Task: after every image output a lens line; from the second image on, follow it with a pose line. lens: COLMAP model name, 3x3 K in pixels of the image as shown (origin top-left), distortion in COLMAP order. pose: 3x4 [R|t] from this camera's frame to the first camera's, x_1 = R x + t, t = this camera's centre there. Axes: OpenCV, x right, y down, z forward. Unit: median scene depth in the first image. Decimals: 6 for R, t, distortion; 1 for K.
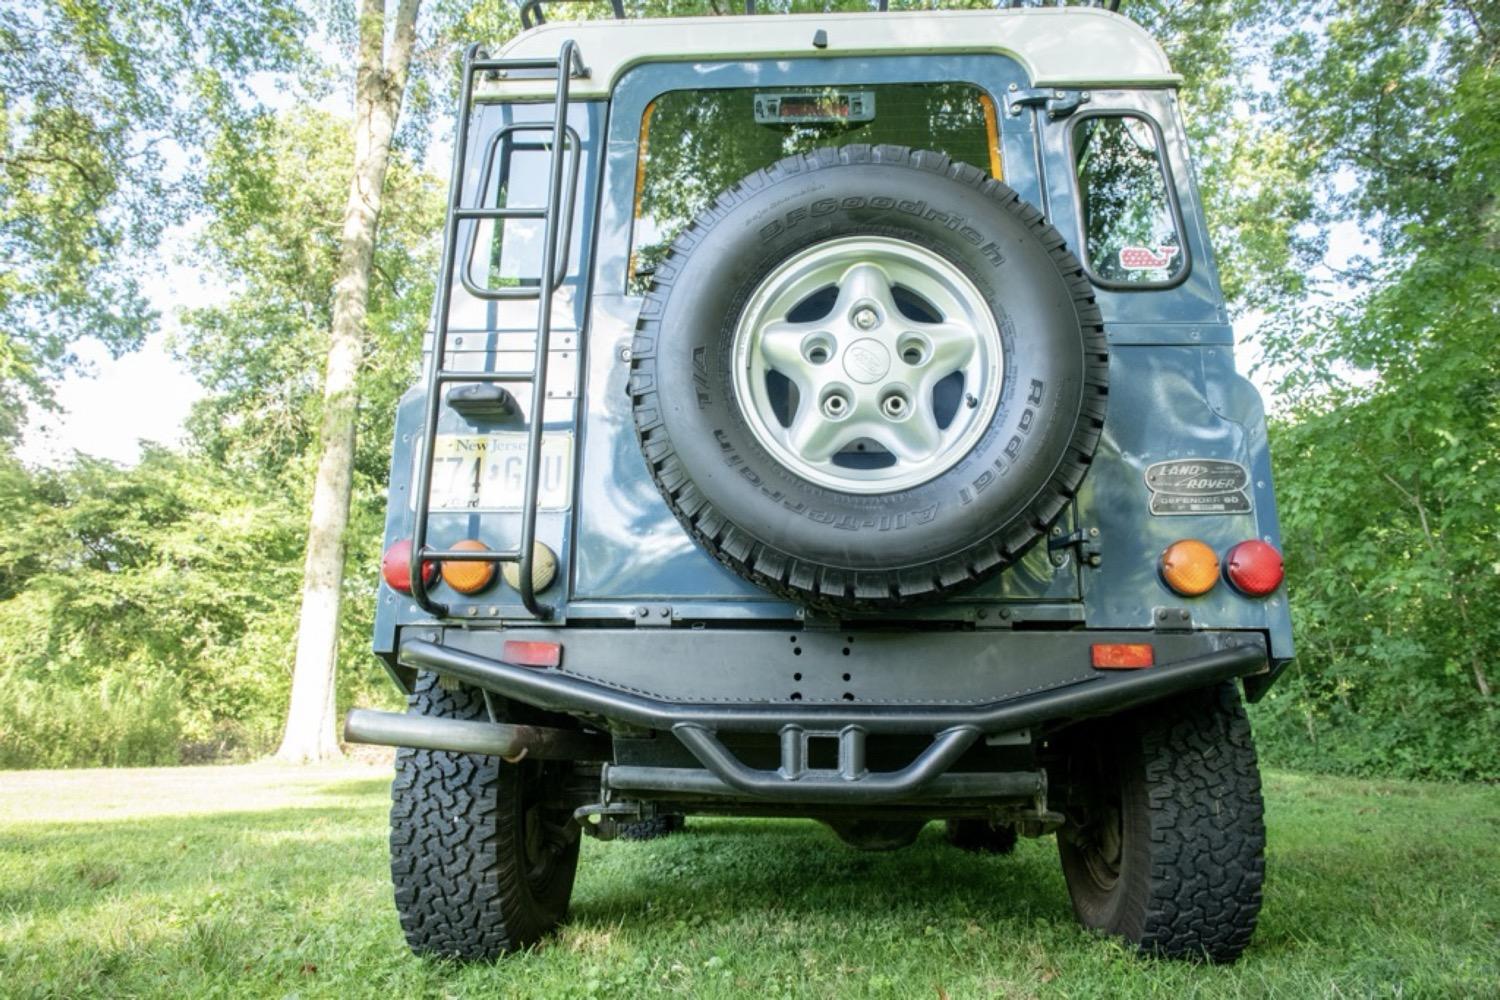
lens RADIAL K [[986.2, 0, 739.7], [0, 986.2, 490.8], [0, 0, 1]] dist [-0.026037, 0.008750]
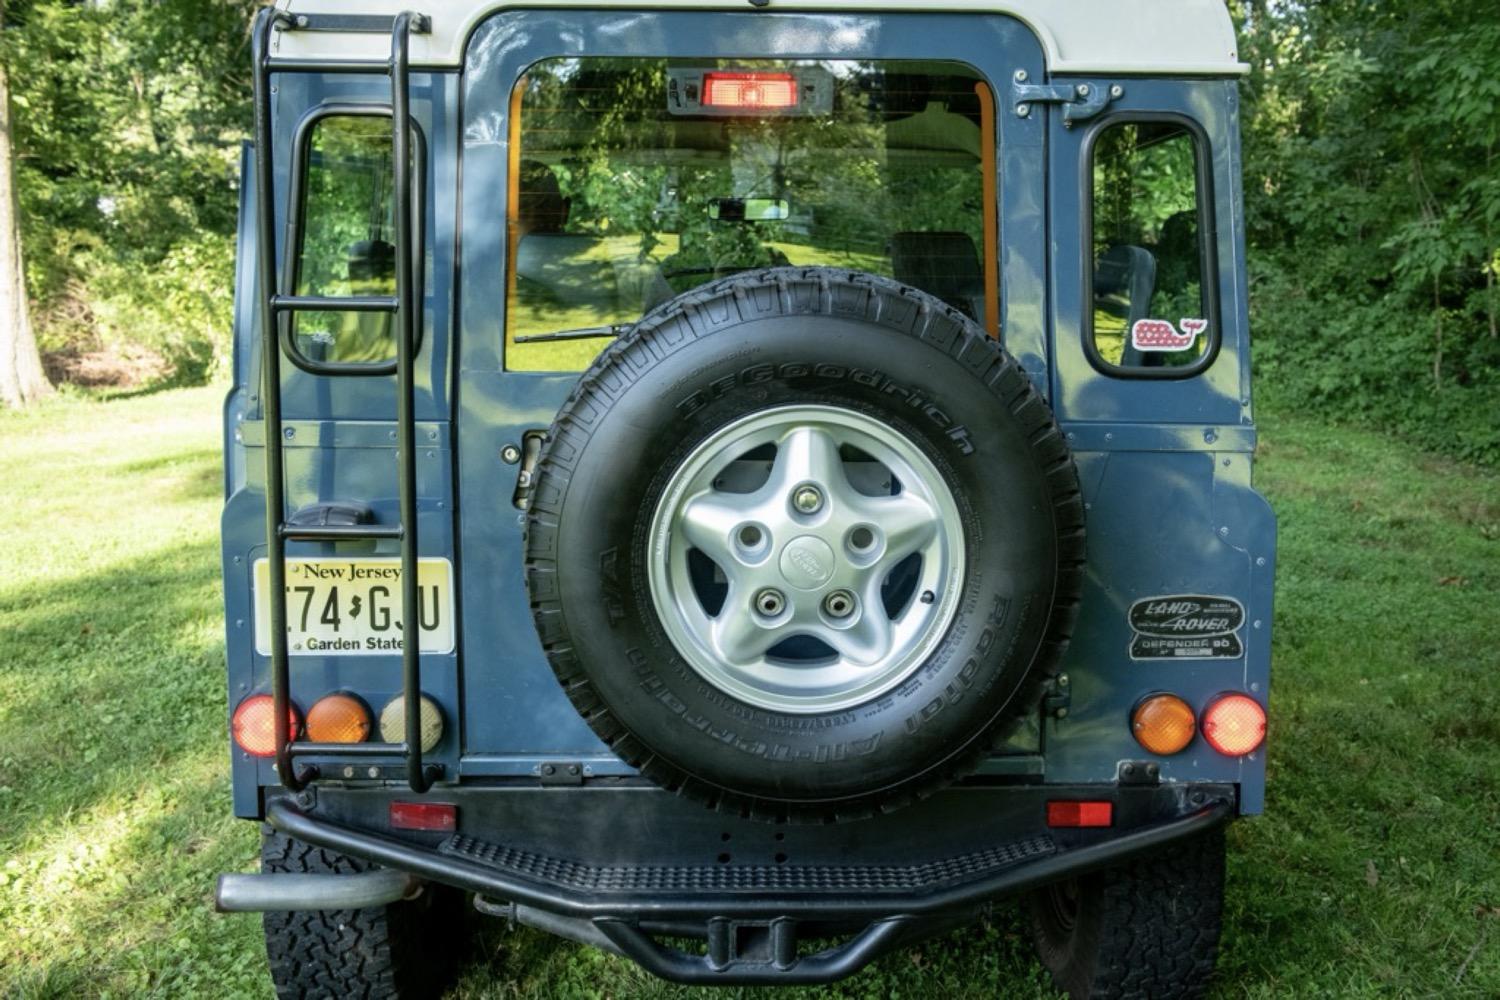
lens RADIAL K [[1506.3, 0, 772.7], [0, 1506.3, 479.7], [0, 0, 1]] dist [0.019220, 0.000000]
pose [[0.996503, -0.019847, 0.081163, -0.004179], [-0.012529, 0.924903, 0.379997, -0.638287], [-0.082609, -0.379685, 0.921420, -0.154205]]
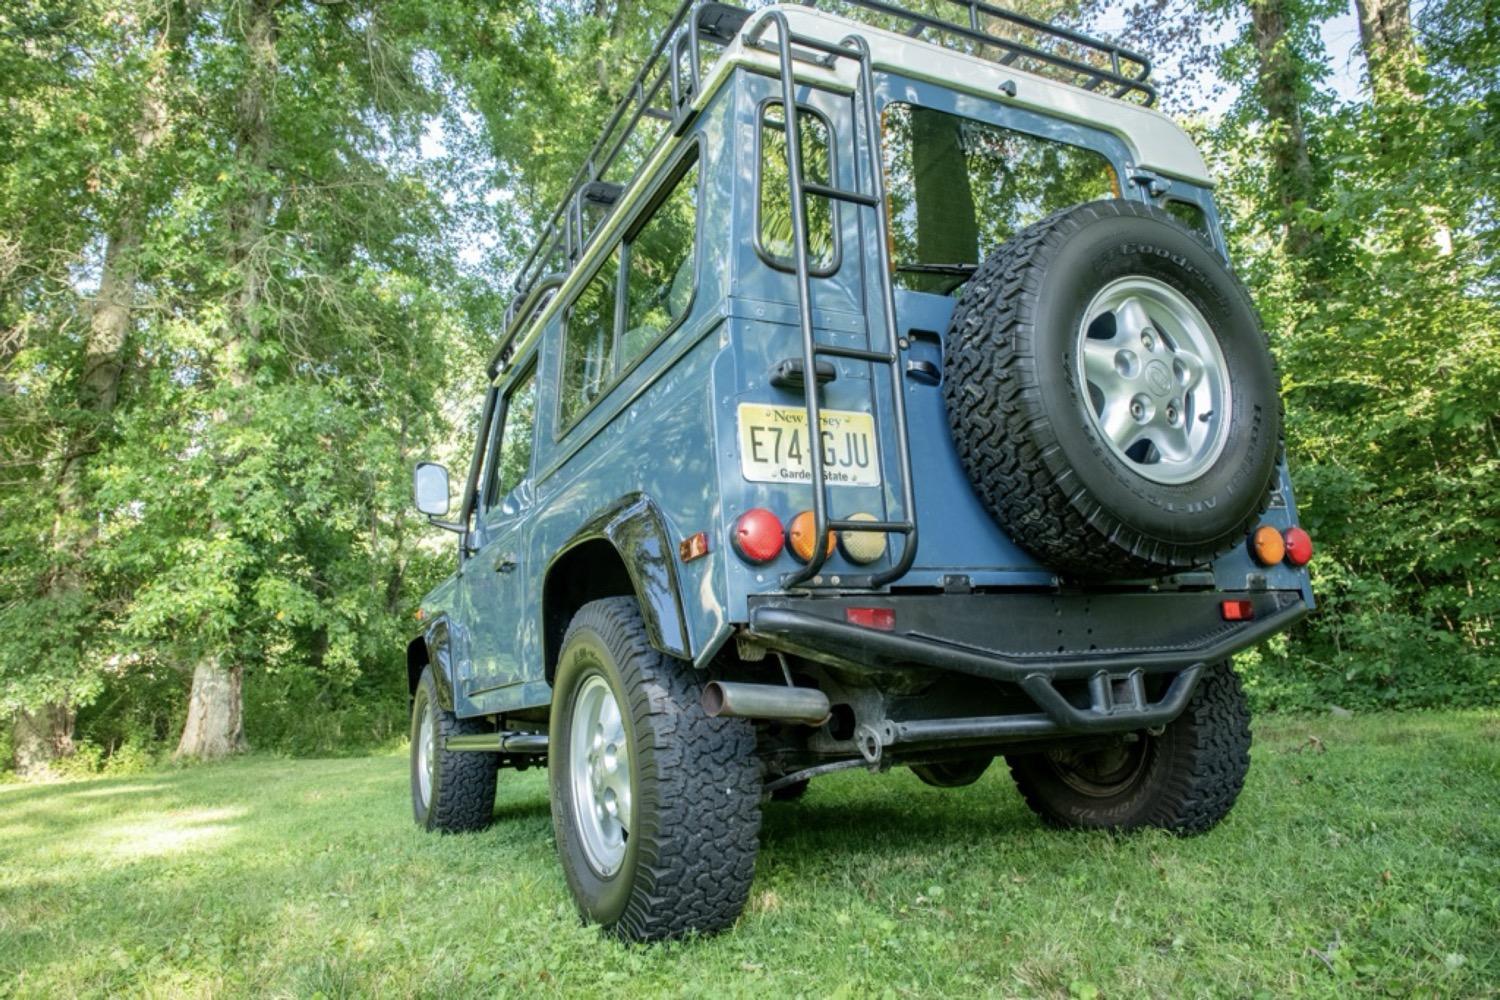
lens RADIAL K [[1026.2, 0, 747.0], [0, 1026.2, 489.1], [0, 0, 1]] dist [-0.047502, 0.000270]
pose [[0.863256, 0.041715, 0.503040, -0.900690], [-0.052622, 0.998586, 0.007494, 0.024297], [-0.502016, -0.032940, 0.864231, 0.120671]]
